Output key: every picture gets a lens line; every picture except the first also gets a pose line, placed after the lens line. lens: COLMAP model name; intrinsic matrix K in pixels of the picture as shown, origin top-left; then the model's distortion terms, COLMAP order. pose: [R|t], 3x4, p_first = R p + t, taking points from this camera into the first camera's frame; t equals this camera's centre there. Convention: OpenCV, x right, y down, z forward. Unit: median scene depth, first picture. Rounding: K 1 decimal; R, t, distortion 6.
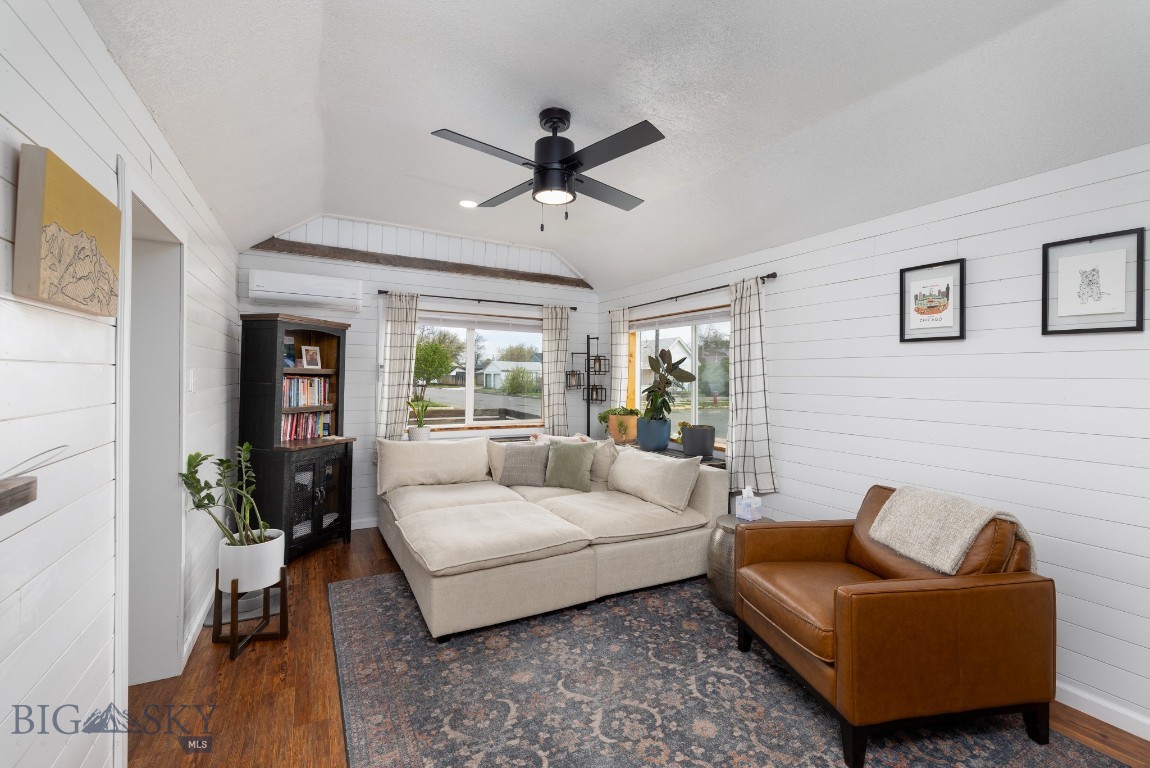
lens RADIAL K [[492.4, 0, 579.1], [0, 492.4, 373.3], [0, 0, 1]] dist [-0.001808, -0.000217]
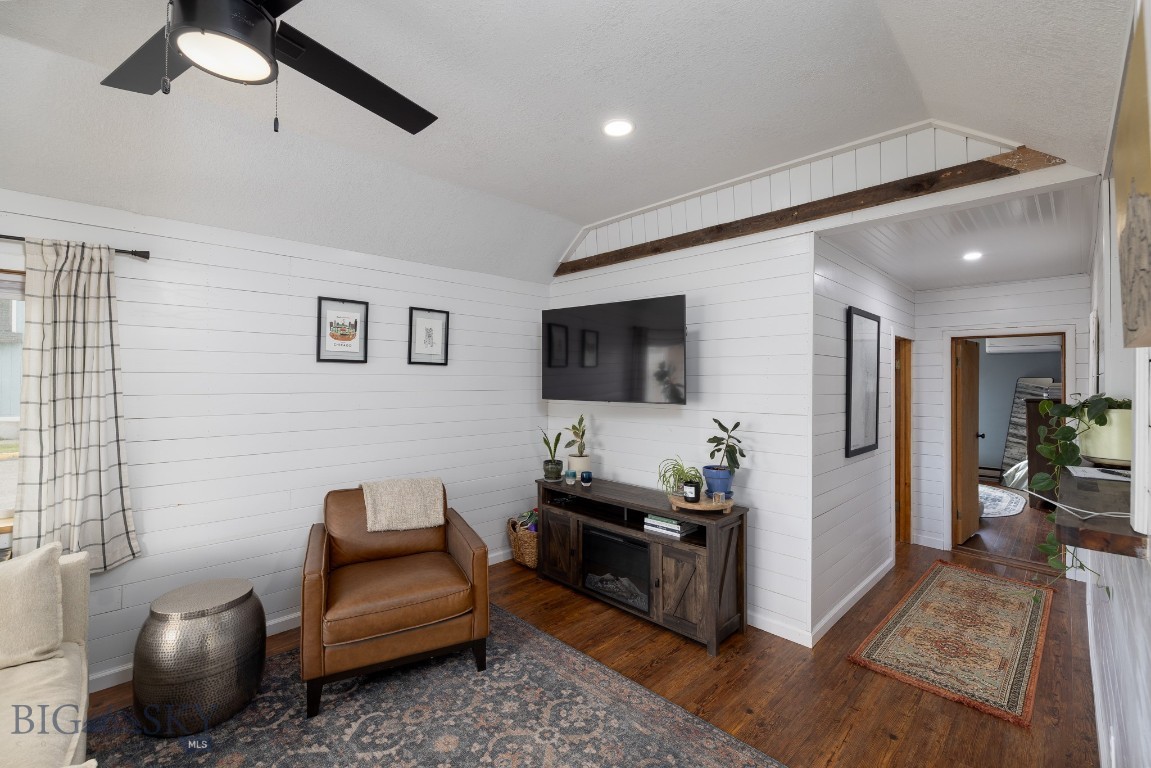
lens RADIAL K [[492.8, 0, 576.6], [0, 492.8, 380.8], [0, 0, 1]] dist [-0.001808, -0.000217]
pose [[-0.276975, -0.012517, 0.960796, -0.640306], [-0.011591, 0.999886, 0.009684, -0.041197], [-0.960807, -0.008454, -0.277088, 0.820586]]
